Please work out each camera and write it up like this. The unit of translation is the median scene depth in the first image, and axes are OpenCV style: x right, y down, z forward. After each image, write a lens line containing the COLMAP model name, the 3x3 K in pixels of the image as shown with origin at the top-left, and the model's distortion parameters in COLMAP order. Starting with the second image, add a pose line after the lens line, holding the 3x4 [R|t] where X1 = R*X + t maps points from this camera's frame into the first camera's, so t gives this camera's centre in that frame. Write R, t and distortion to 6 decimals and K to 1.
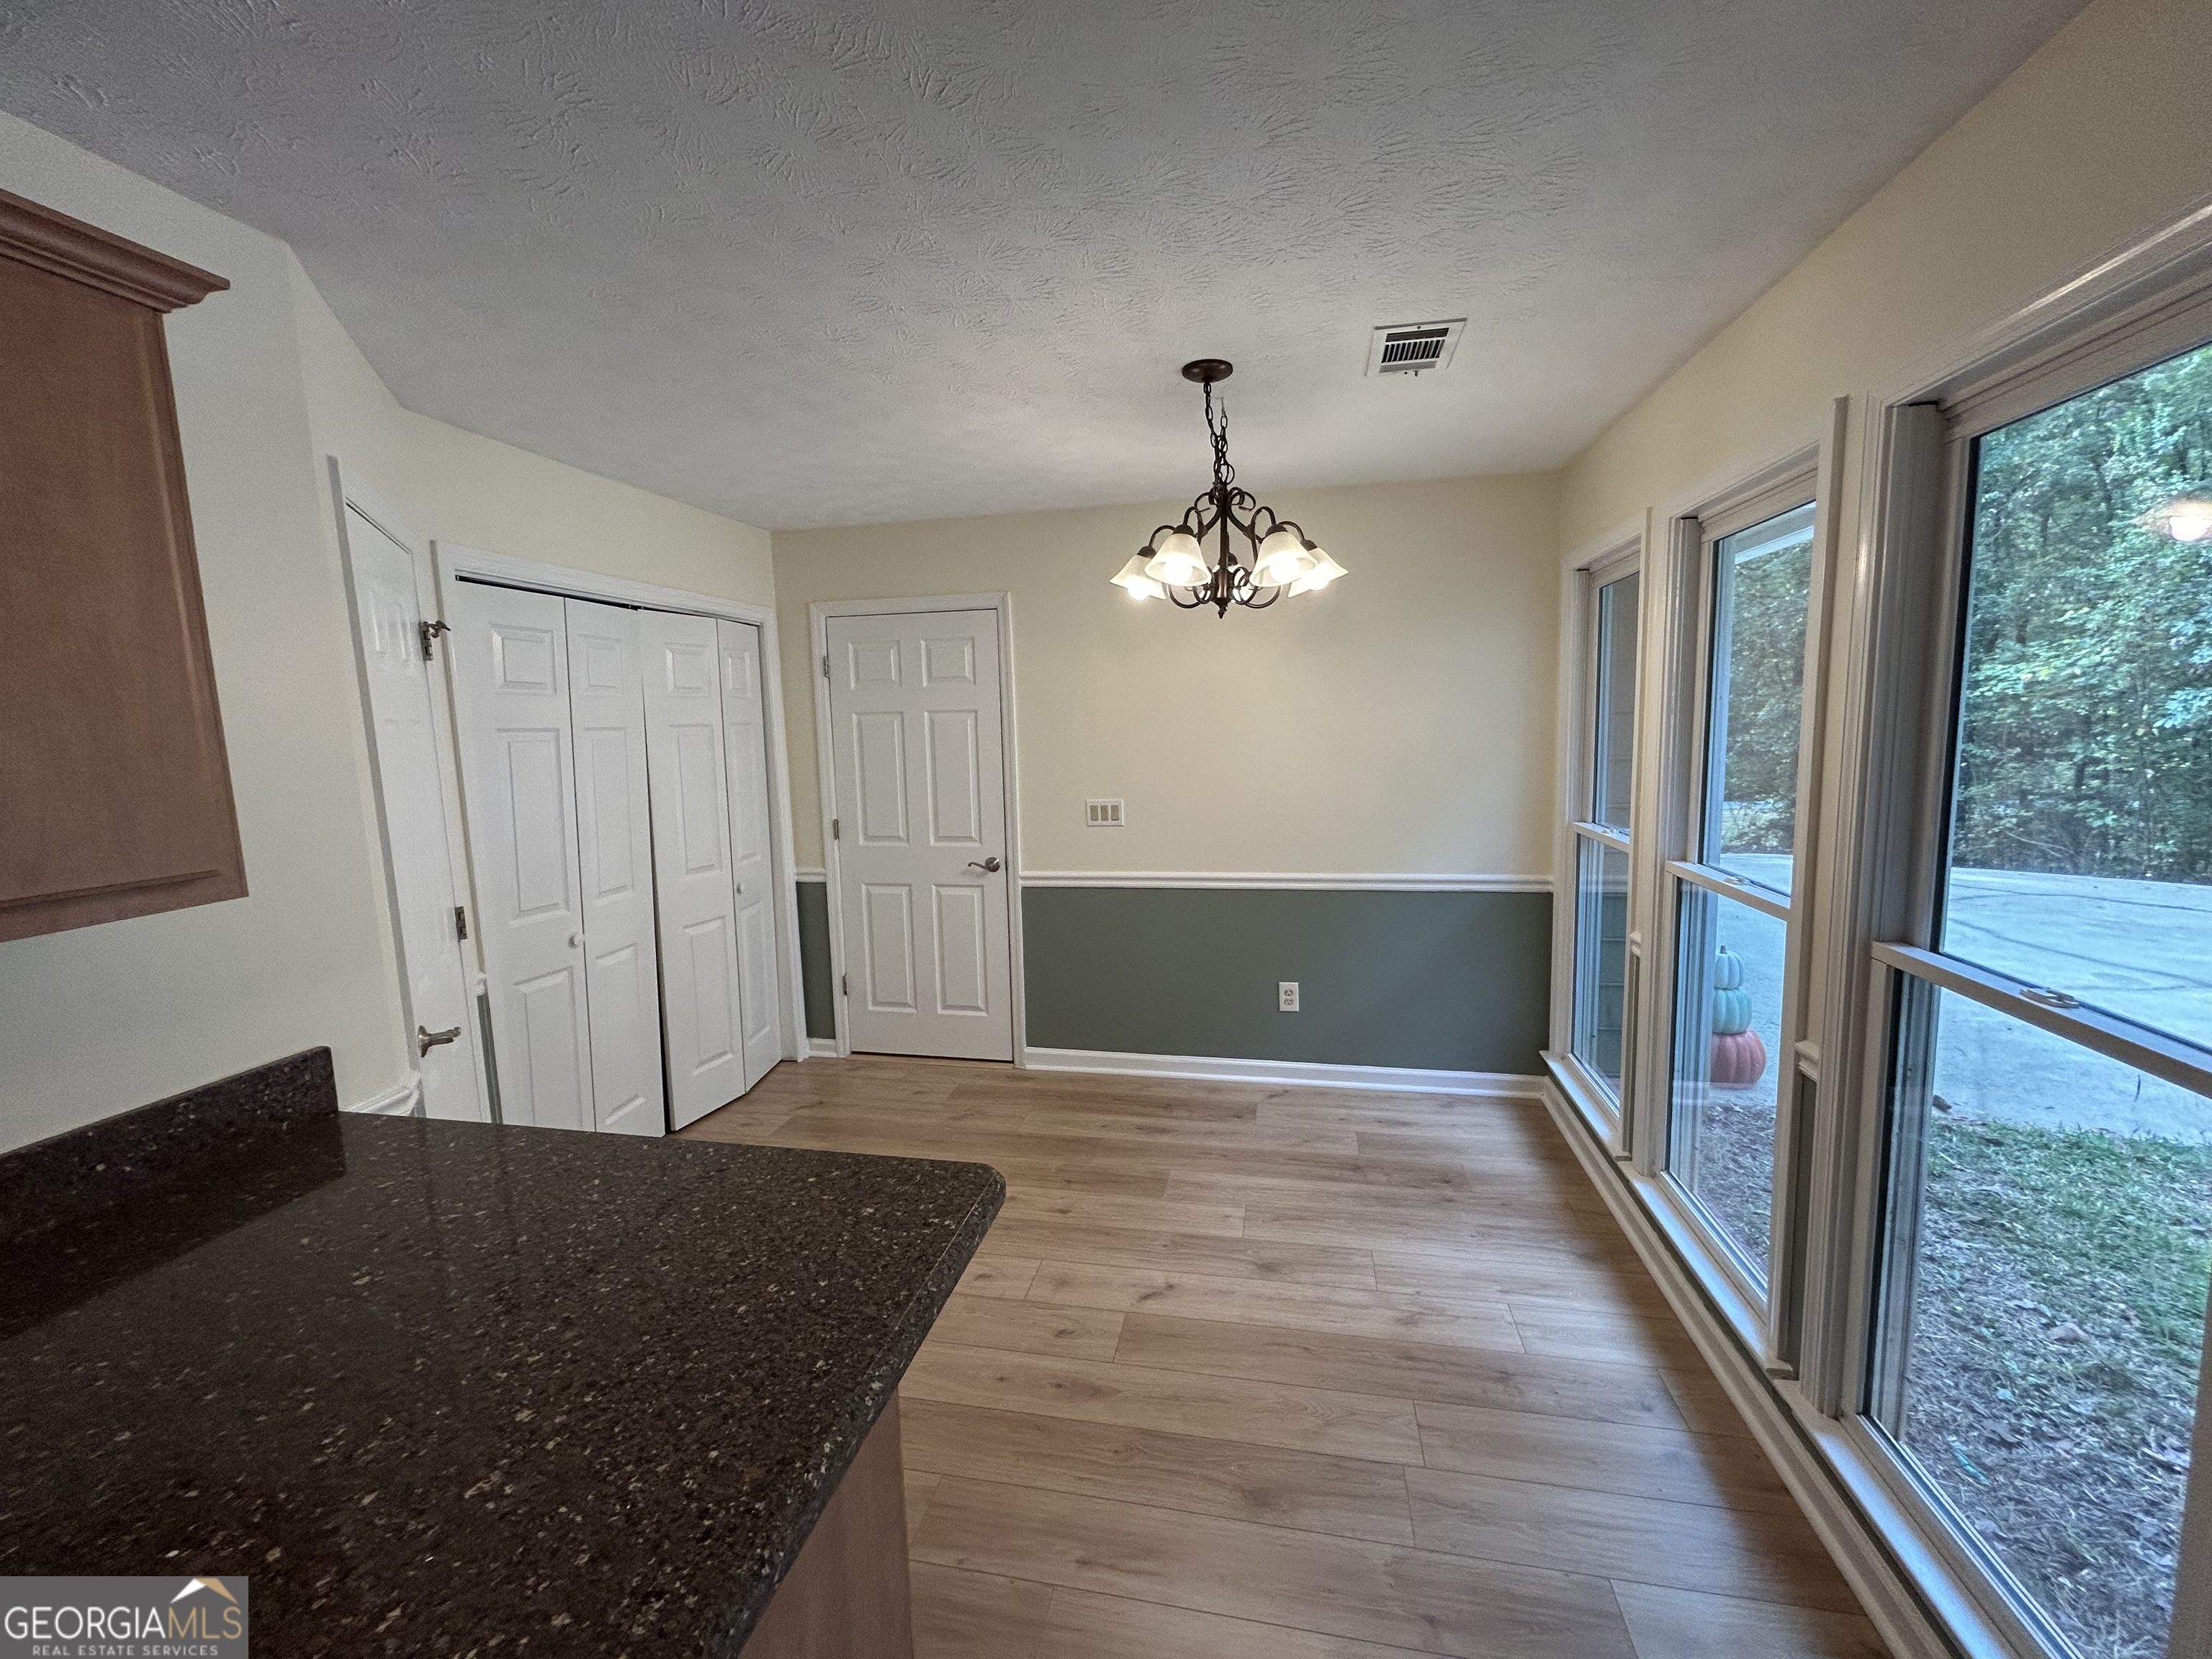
lens RADIAL K [[881.0, 0, 1106.0], [0, 881.0, 829.5], [0, 0, 1]] dist [-0.011892, 0.000036]
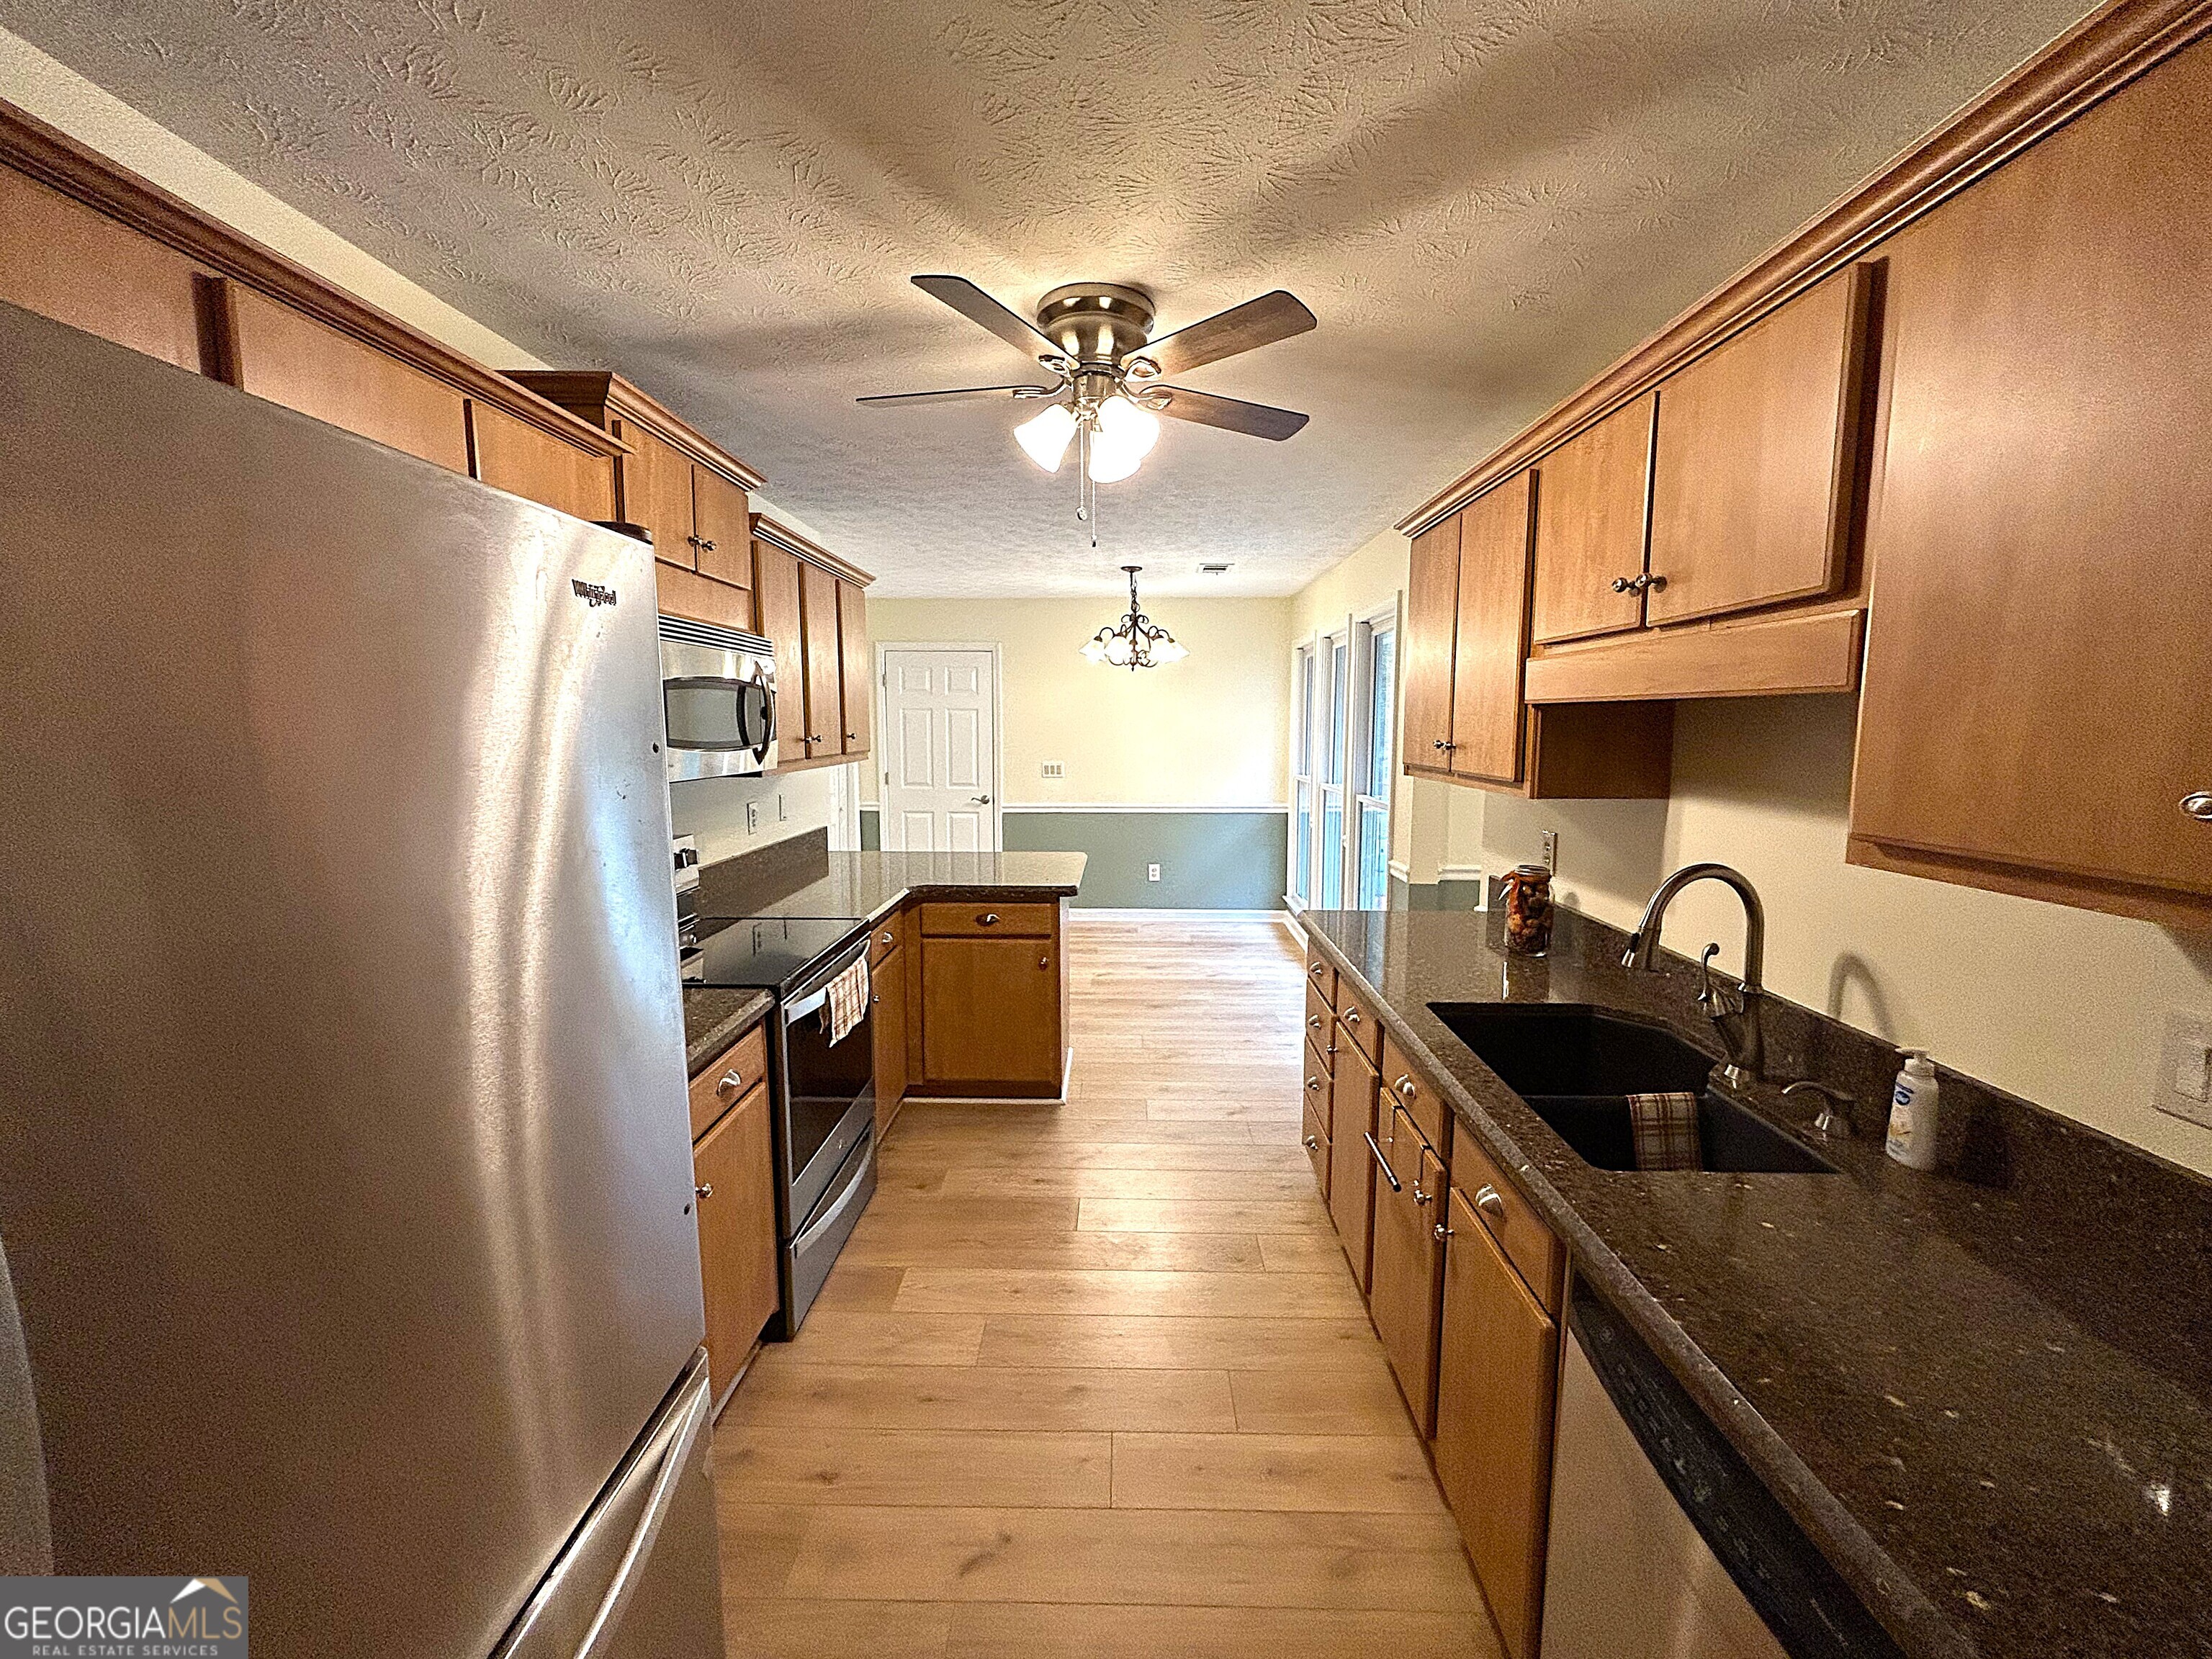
lens RADIAL K [[923.9, 0, 1100.1], [0, 923.9, 828.7], [0, 0, 1]] dist [0.004551, 0.000446]
pose [[0.983211, 0.006984, 0.182339, -0.363237], [-0.004606, 0.999899, -0.013465, 0.183940], [-0.182414, 0.012399, 0.983144, -1.239857]]
